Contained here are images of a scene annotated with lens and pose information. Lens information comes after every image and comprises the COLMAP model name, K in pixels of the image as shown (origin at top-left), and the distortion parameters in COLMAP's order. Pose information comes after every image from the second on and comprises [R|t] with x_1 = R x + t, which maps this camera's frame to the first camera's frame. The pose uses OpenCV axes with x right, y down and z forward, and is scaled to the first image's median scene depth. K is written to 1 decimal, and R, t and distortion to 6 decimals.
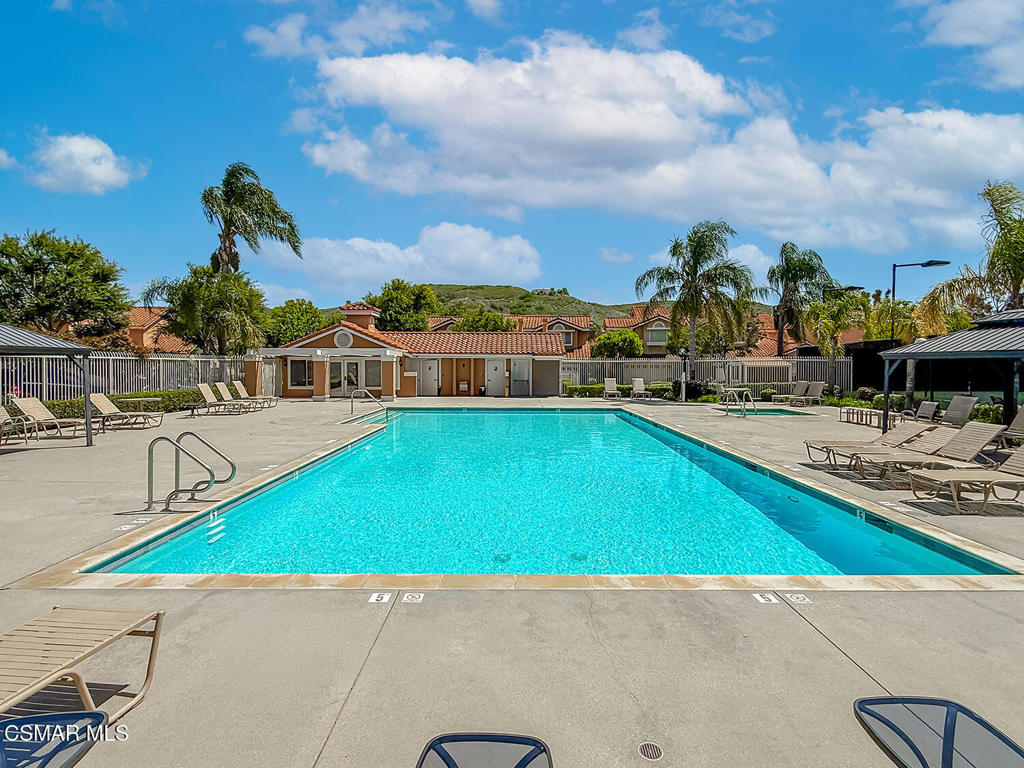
lens RADIAL K [[509.1, 0, 511.0], [0, 509.1, 383.4], [0, 0, 1]] dist [0.000455, -0.000015]
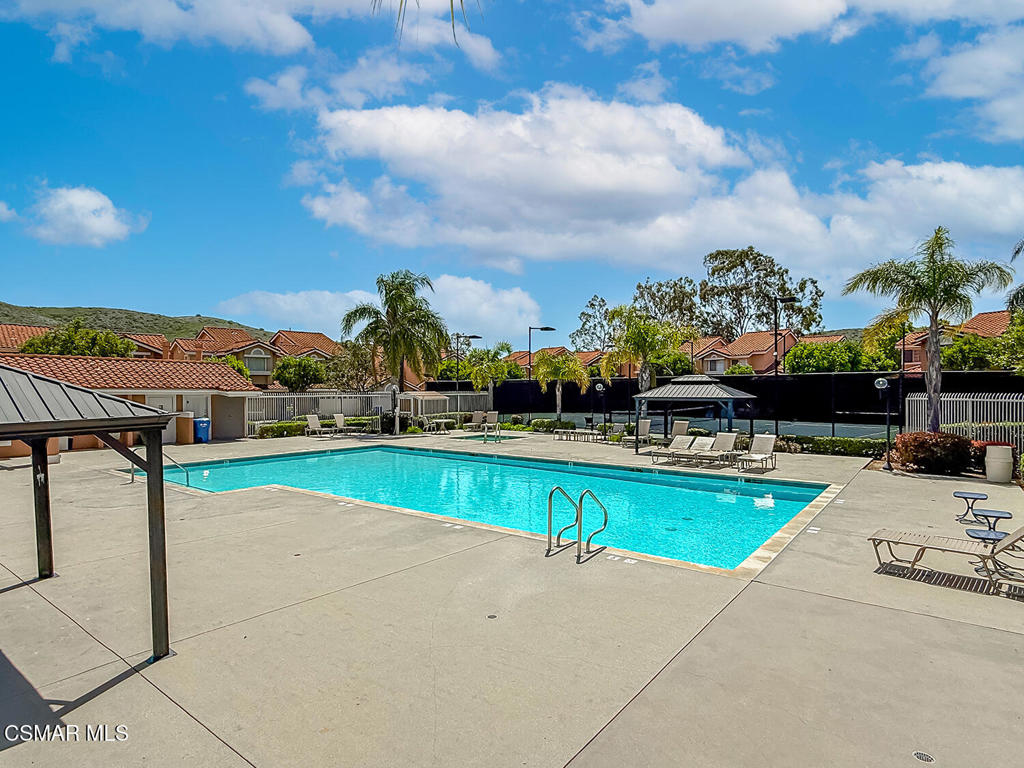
lens RADIAL K [[565.1, 0, 511.9], [0, 565.1, 386.1], [0, 0, 1]] dist [0.000067, 0.000013]
pose [[0.603574, -0.002520, 0.797303, -0.468325], [0.034231, 0.999155, -0.022756, -0.030637], [-0.796572, 0.041028, 0.603150, 0.083646]]
